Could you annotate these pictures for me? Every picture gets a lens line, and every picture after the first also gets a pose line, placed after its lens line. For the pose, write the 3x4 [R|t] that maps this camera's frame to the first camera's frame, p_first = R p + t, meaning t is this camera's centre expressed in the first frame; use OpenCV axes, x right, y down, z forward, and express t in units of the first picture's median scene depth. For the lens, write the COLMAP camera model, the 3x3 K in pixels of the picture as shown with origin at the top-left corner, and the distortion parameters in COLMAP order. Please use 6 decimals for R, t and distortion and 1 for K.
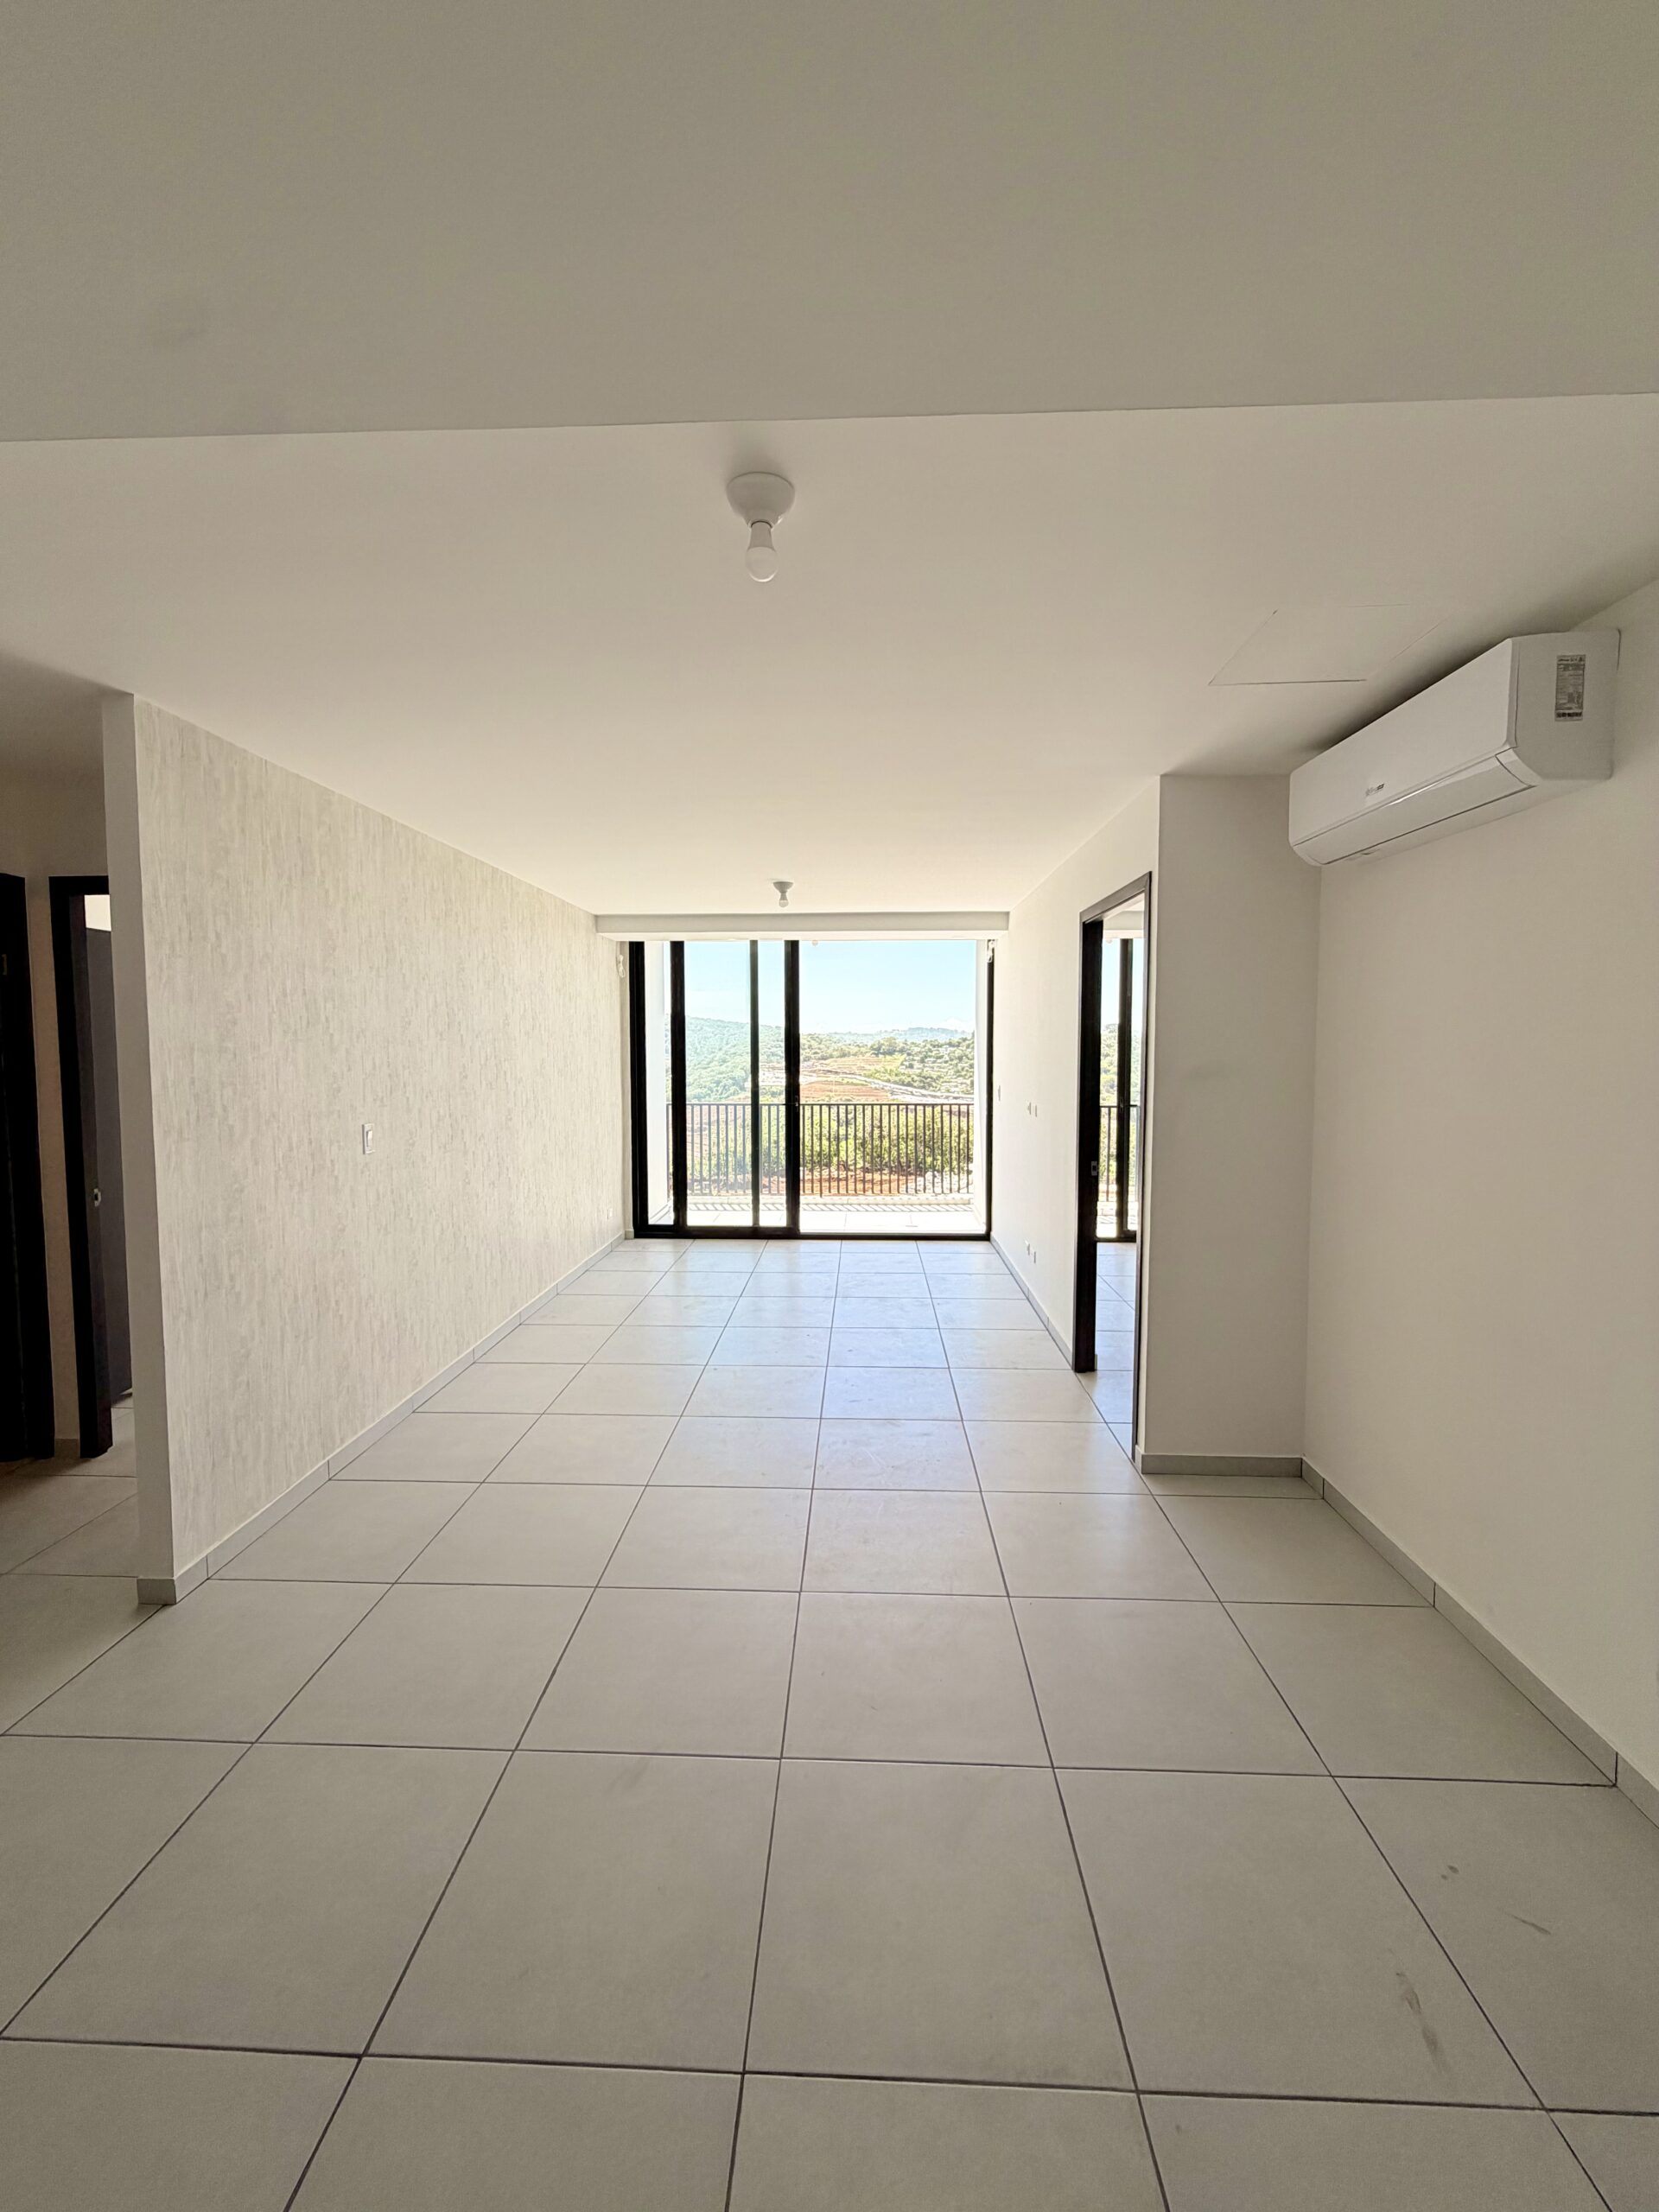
lens RADIAL K [[884.9, 0, 829.0], [0, 884.9, 1105.3], [0, 0, 1]] dist [0.003783, 0.000356]
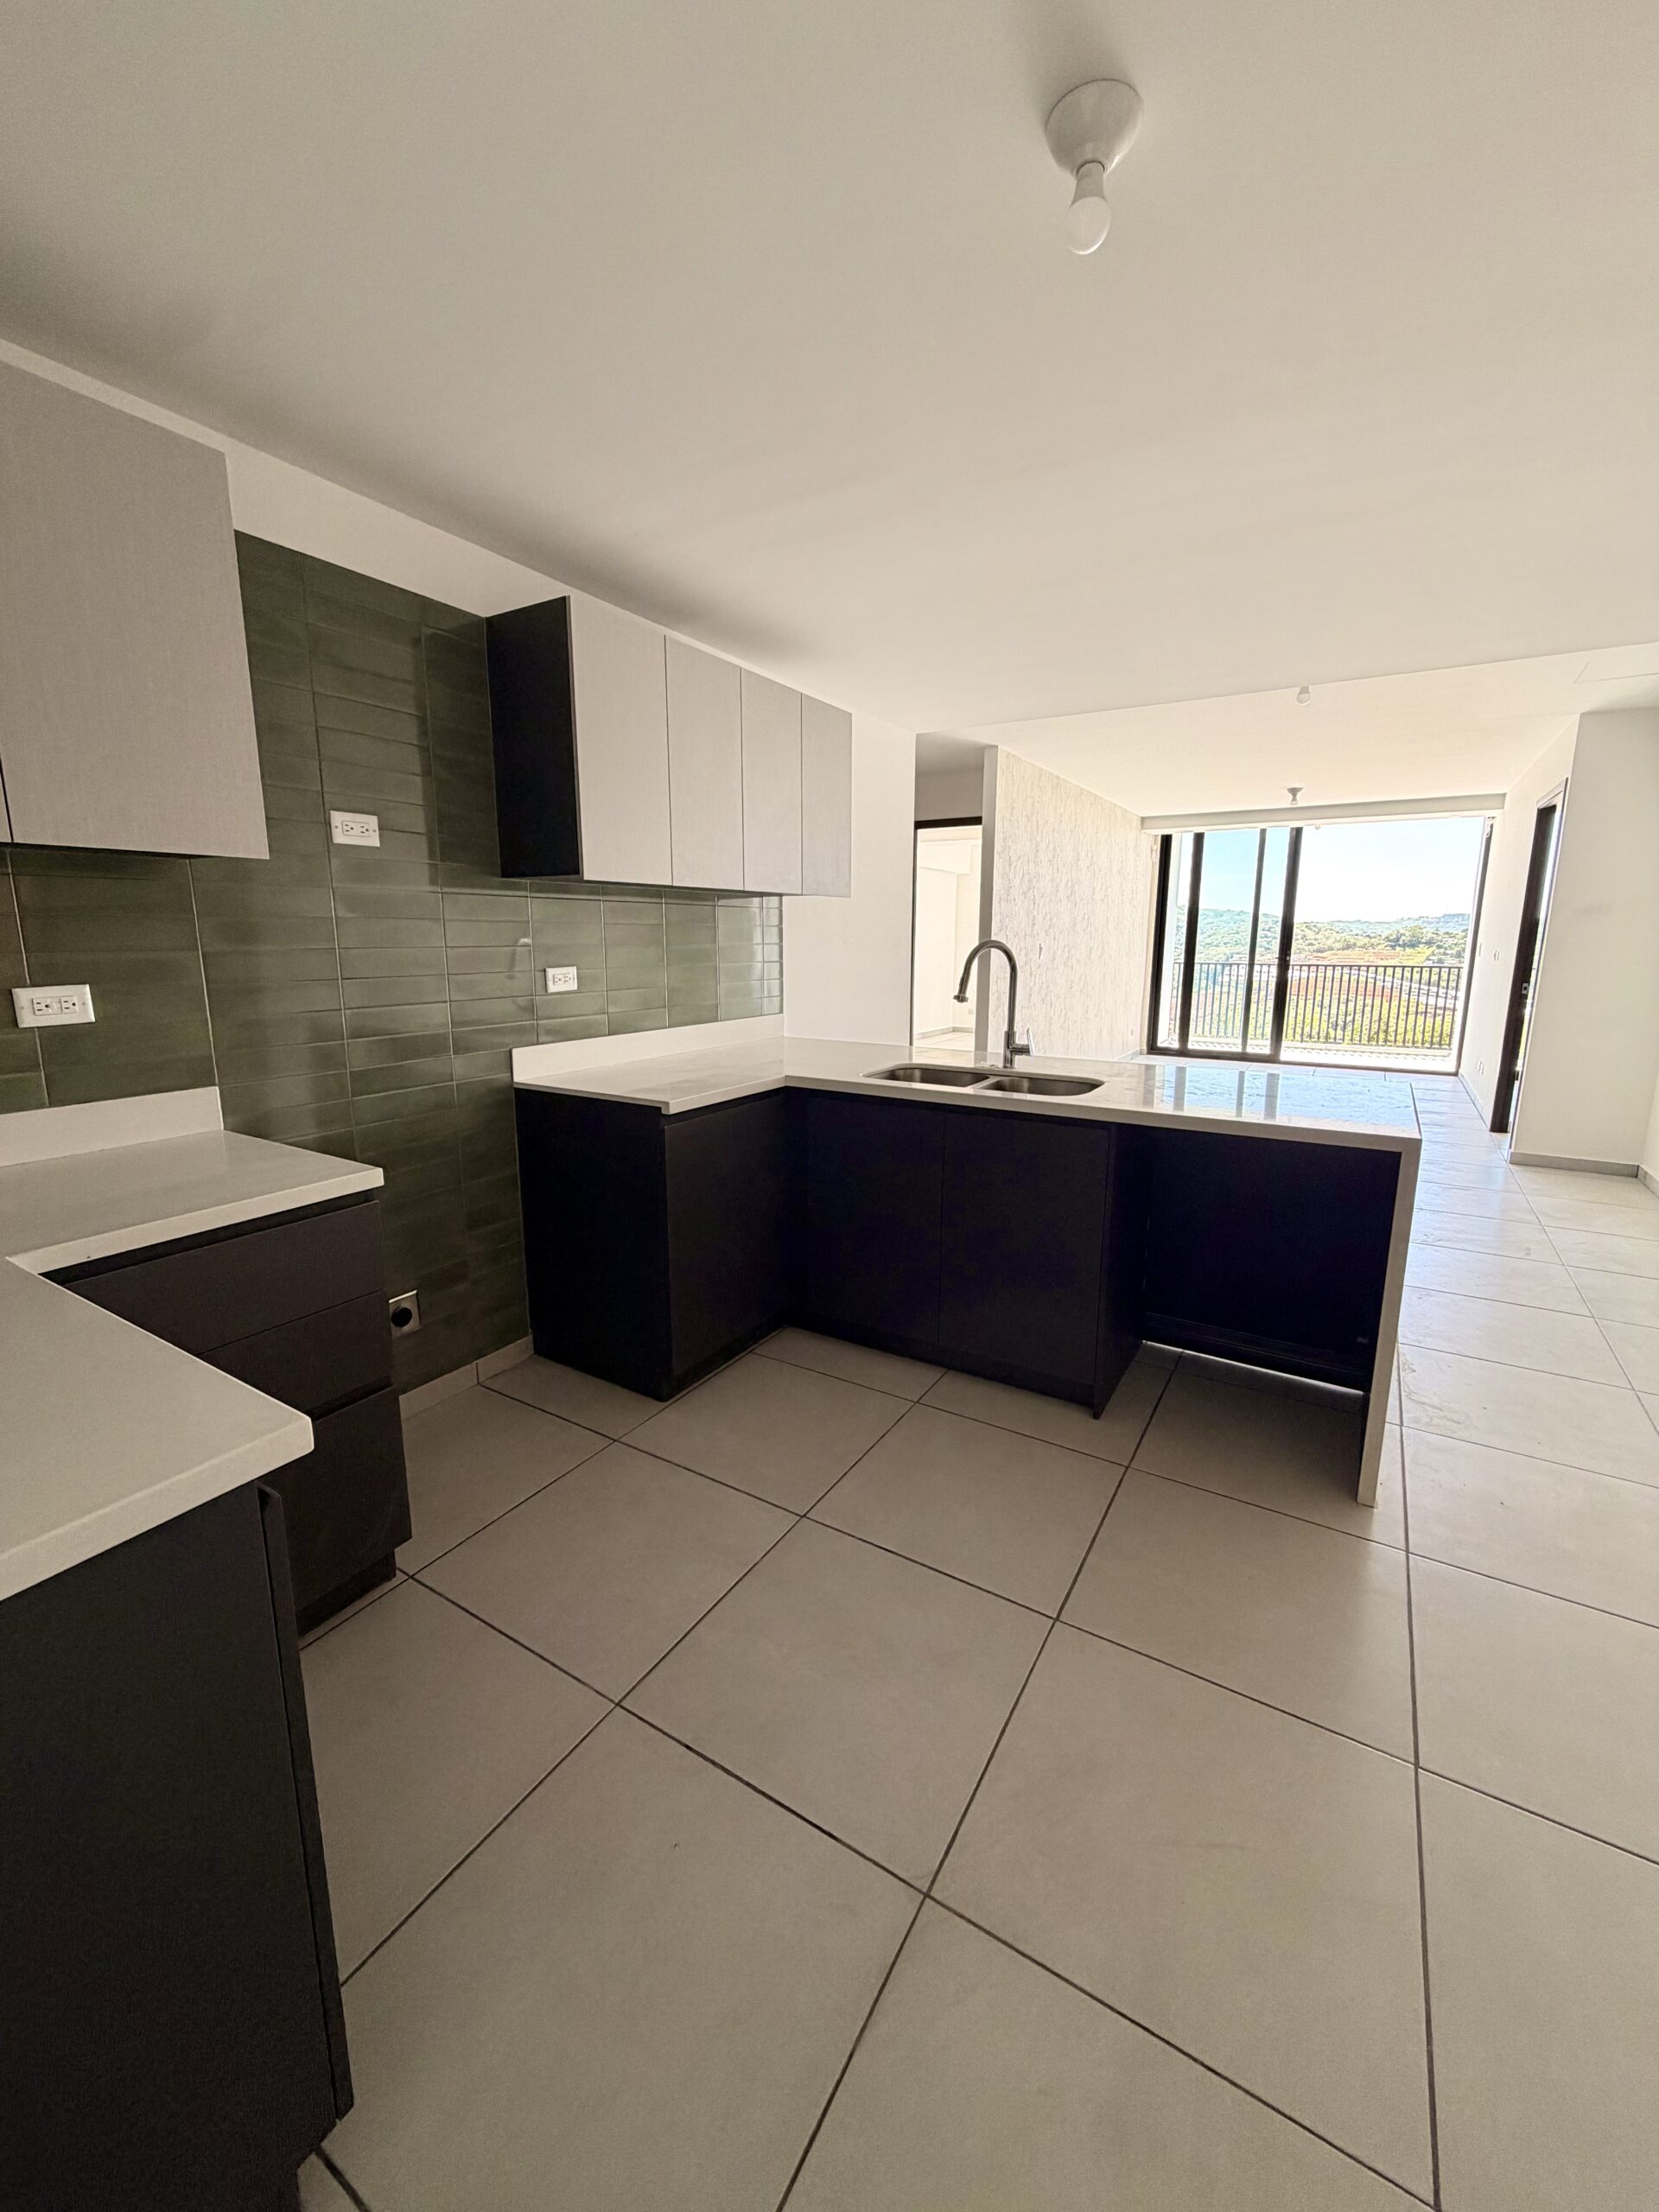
lens RADIAL K [[884.9, 0, 828.5], [0, 884.9, 1100.5], [0, 0, 1]] dist [0.003783, 0.000356]
pose [[0.874195, 0.091911, -0.476797, 0.011855], [-0.035760, 0.991442, 0.125551, 0.060821], [0.484256, -0.092706, 0.870001, -0.428968]]
